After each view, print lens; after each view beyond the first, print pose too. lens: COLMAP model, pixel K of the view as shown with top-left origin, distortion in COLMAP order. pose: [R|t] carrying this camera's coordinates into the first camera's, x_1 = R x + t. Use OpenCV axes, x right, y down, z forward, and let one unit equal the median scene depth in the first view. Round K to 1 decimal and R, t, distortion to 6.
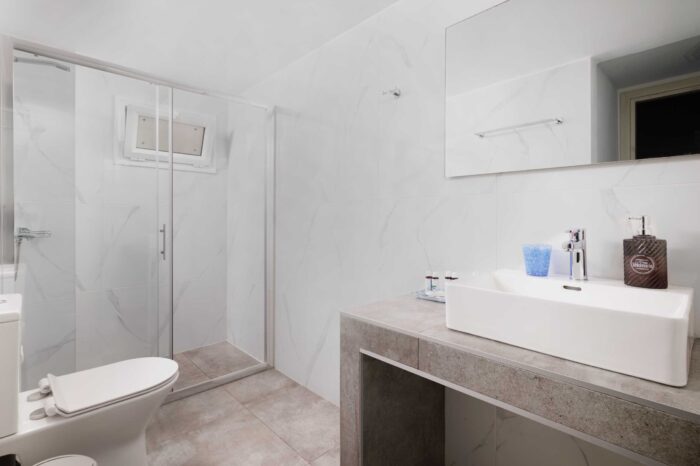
lens RADIAL K [[336.9, 0, 350.0], [0, 336.9, 233.0], [0, 0, 1]] dist [0.000370, 0.000379]
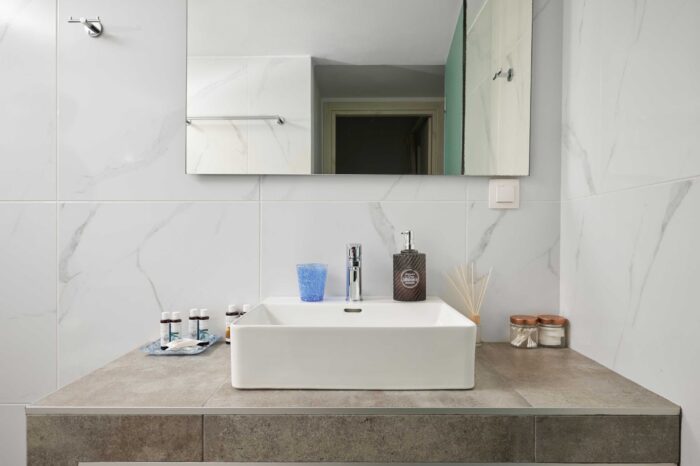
lens RADIAL K [[445.7, 0, 349.6], [0, 445.7, 253.9], [0, 0, 1]] dist [-0.001442, -0.001071]
pose [[0.700681, -0.033470, 0.712689, -0.208919], [0.029884, 0.999399, 0.017554, -0.009608], [-0.712849, 0.008998, 0.701260, 0.179848]]
